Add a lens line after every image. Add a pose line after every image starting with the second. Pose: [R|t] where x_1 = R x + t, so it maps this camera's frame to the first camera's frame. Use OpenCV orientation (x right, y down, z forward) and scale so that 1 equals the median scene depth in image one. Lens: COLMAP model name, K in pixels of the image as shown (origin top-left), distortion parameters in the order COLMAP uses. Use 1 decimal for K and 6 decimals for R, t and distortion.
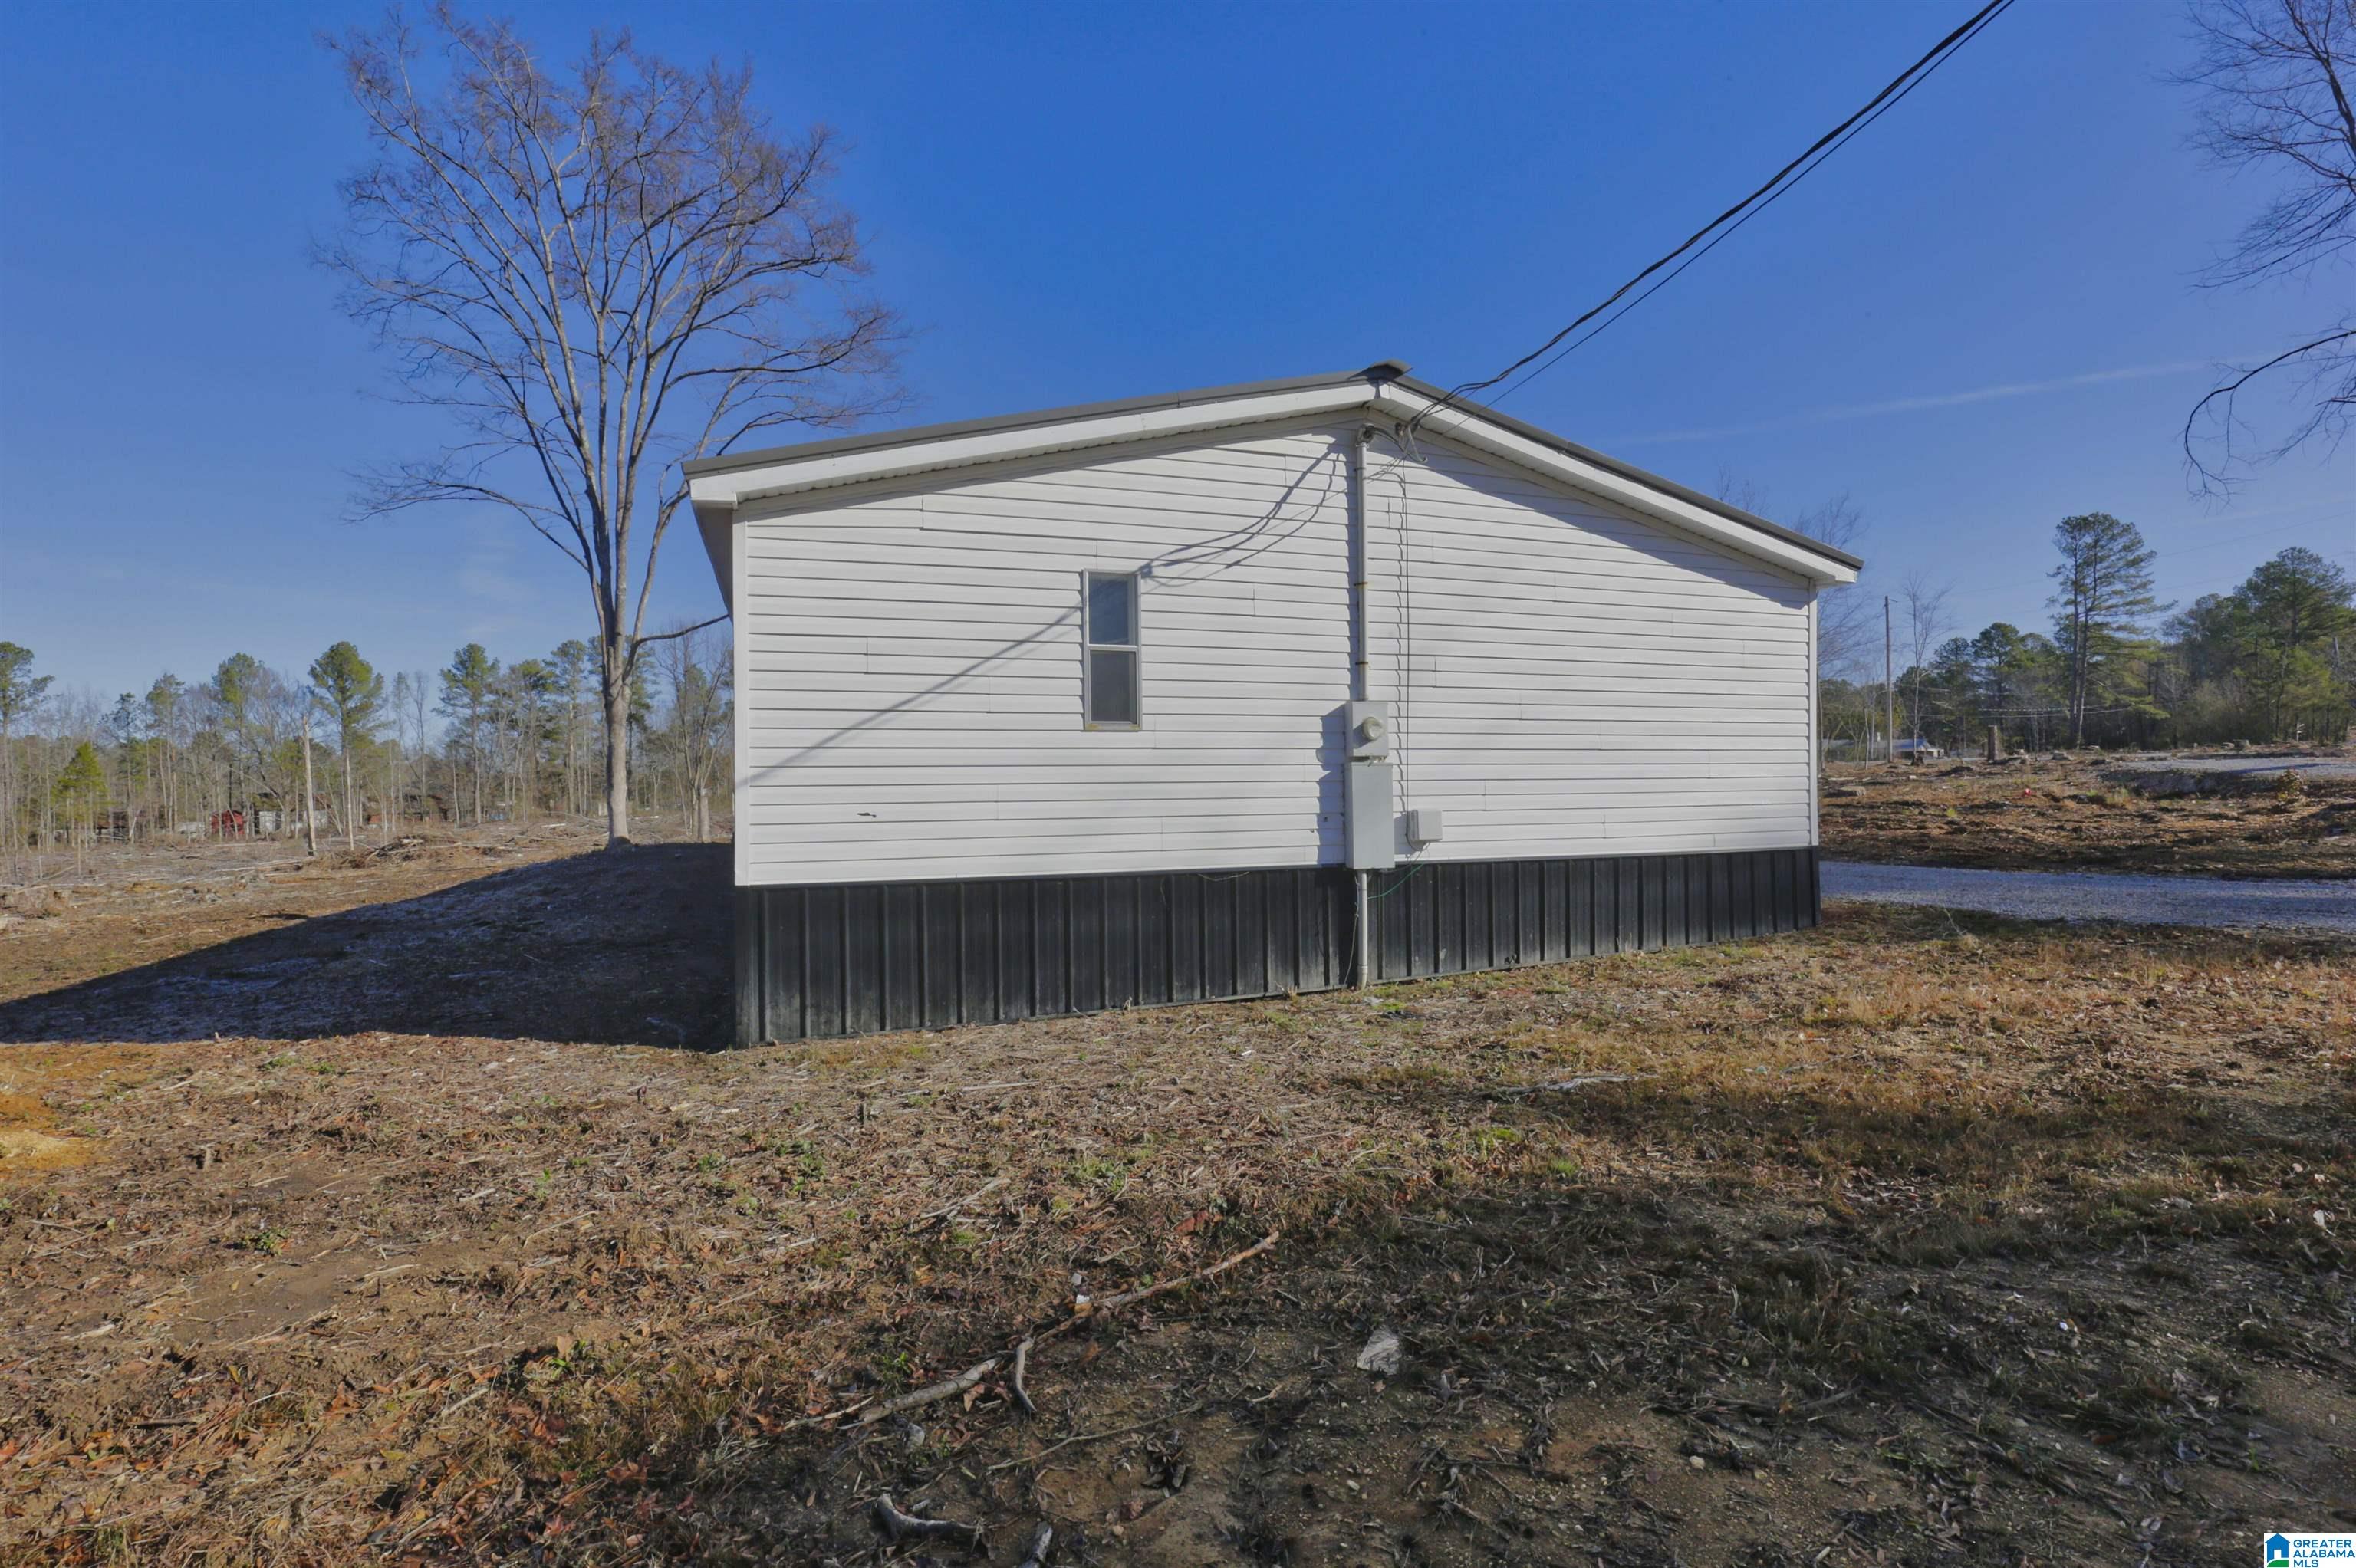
lens RADIAL K [[1102.5, 0, 1178.0], [0, 1102.5, 784.0], [0, 0, 1]] dist [-0.034929, 0.000848]
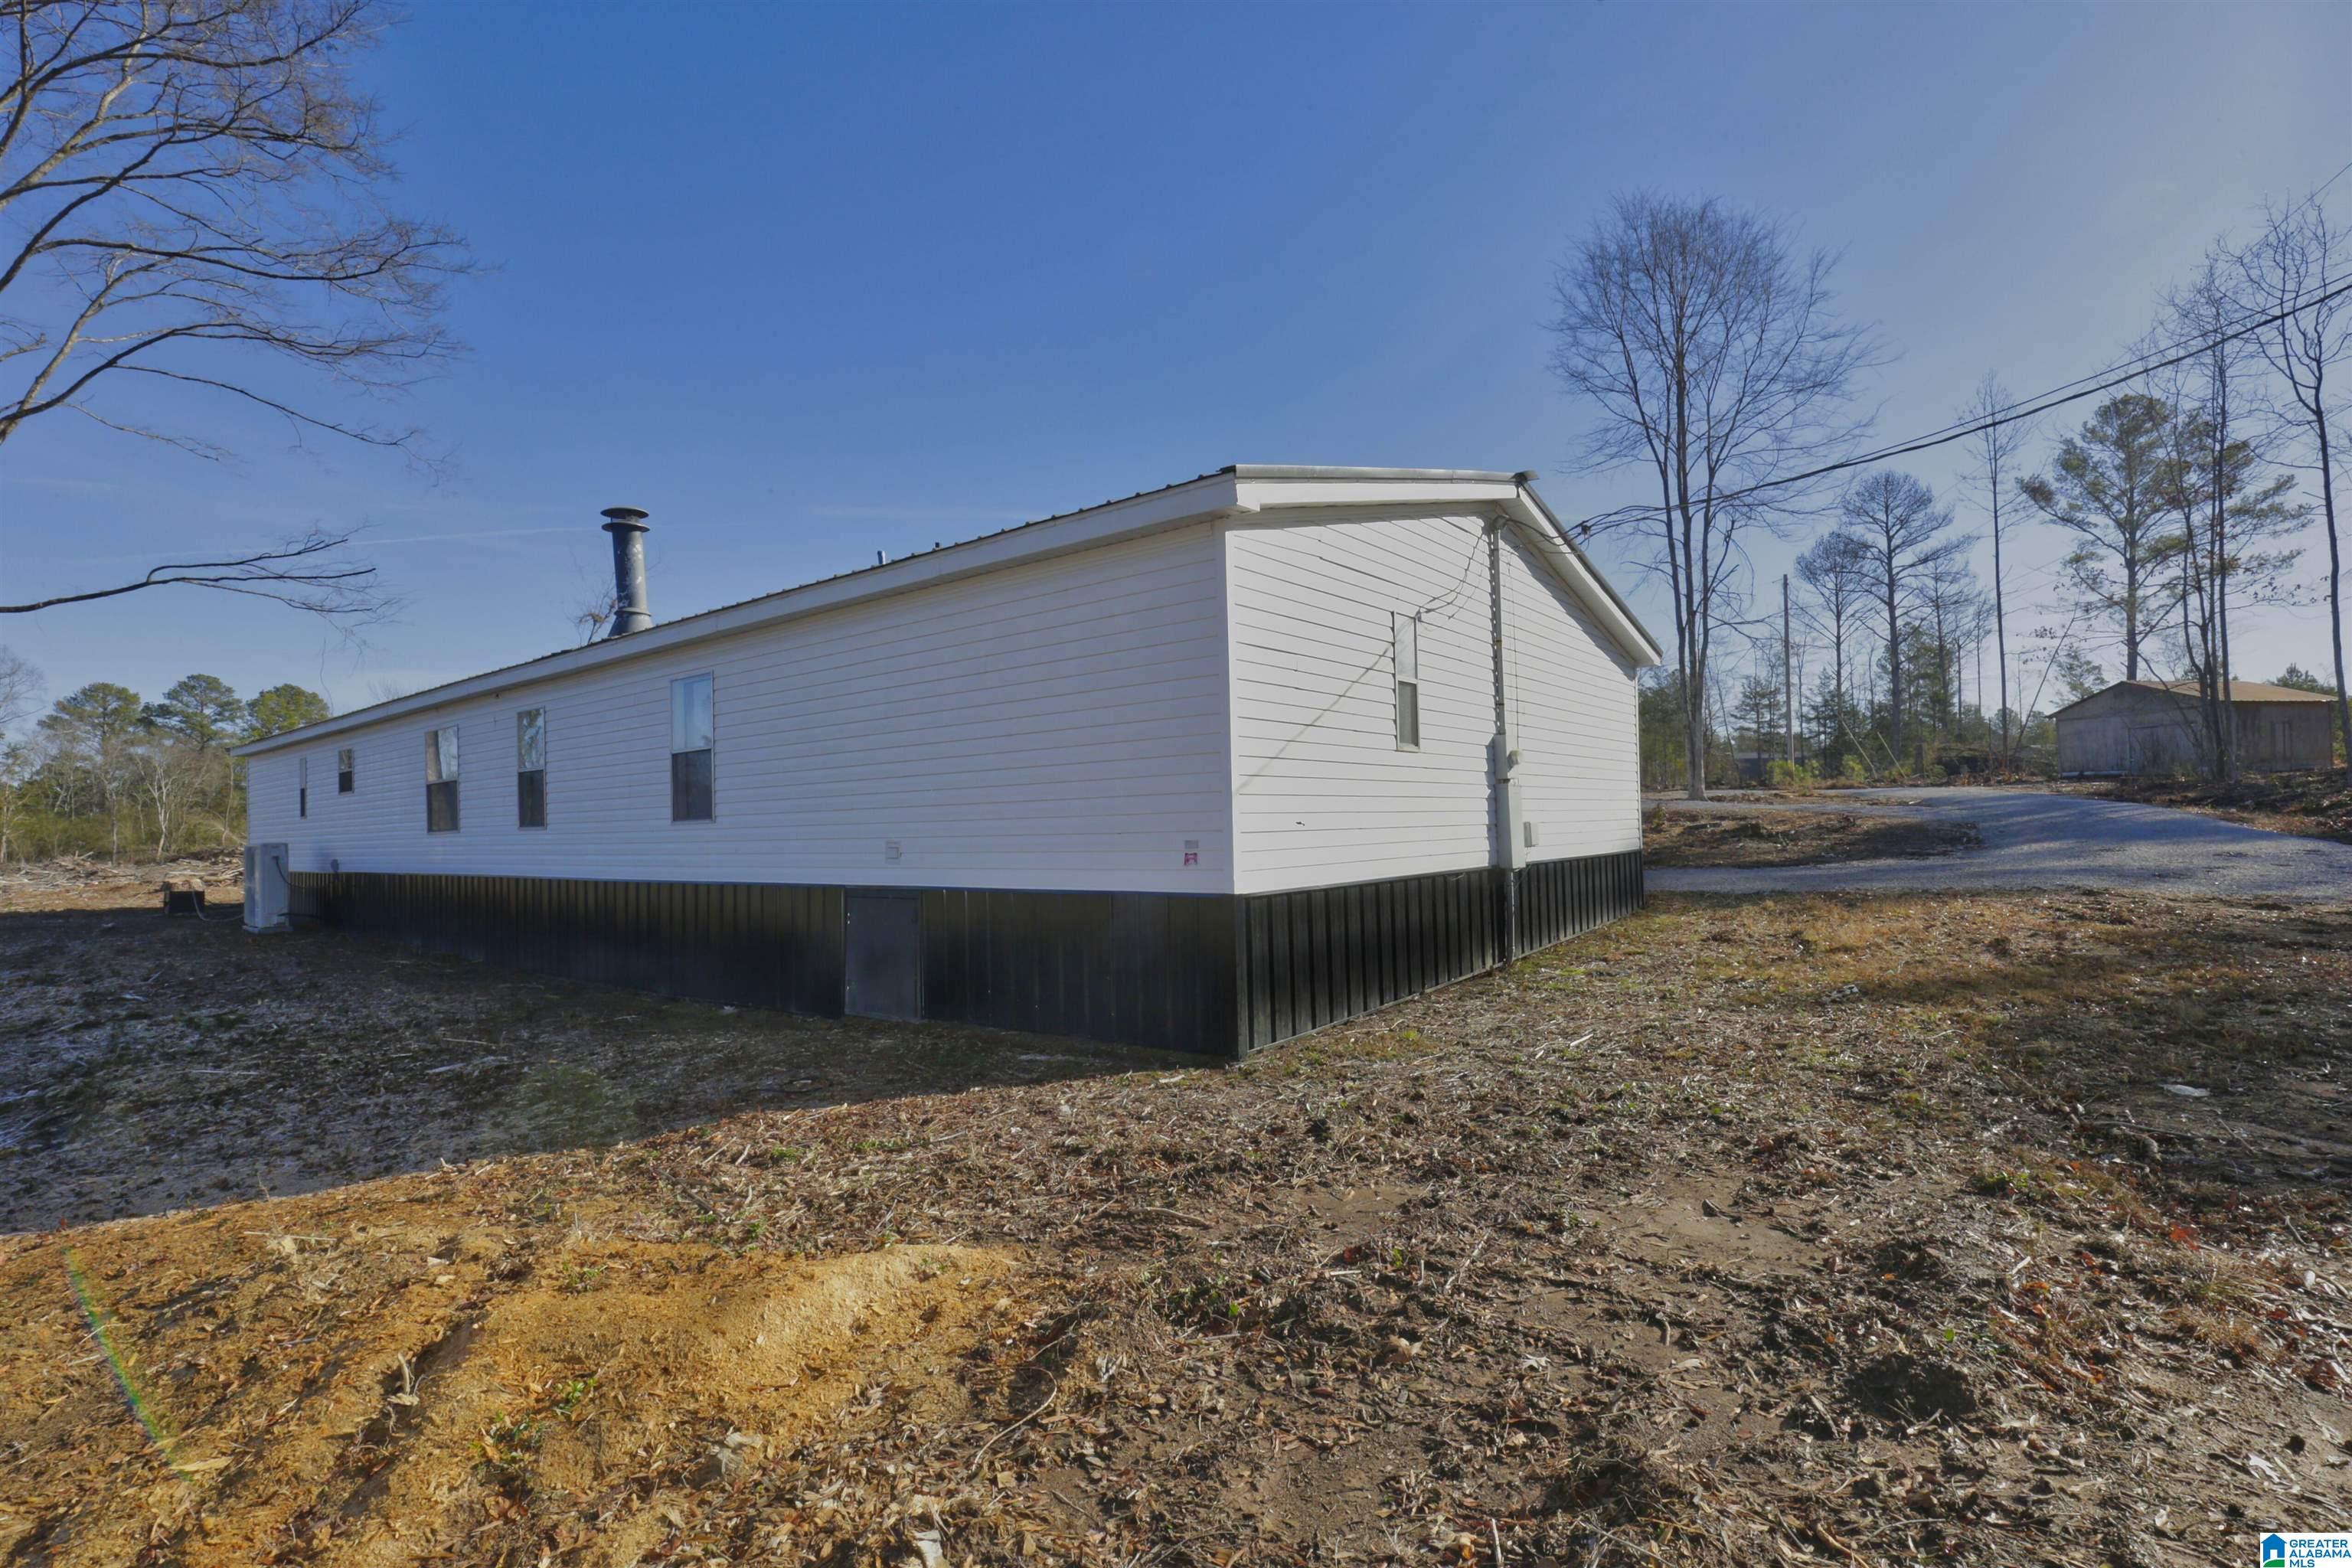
lens RADIAL K [[1100.7, 0, 1176.0], [0, 1100.7, 784.0], [0, 0, 1]] dist [-0.034929, 0.000848]
pose [[0.828978, 0.012787, 0.559136, -0.844767], [0.009445, 0.999276, -0.036856, 0.023222], [-0.559202, 0.035834, 0.828257, 0.178543]]
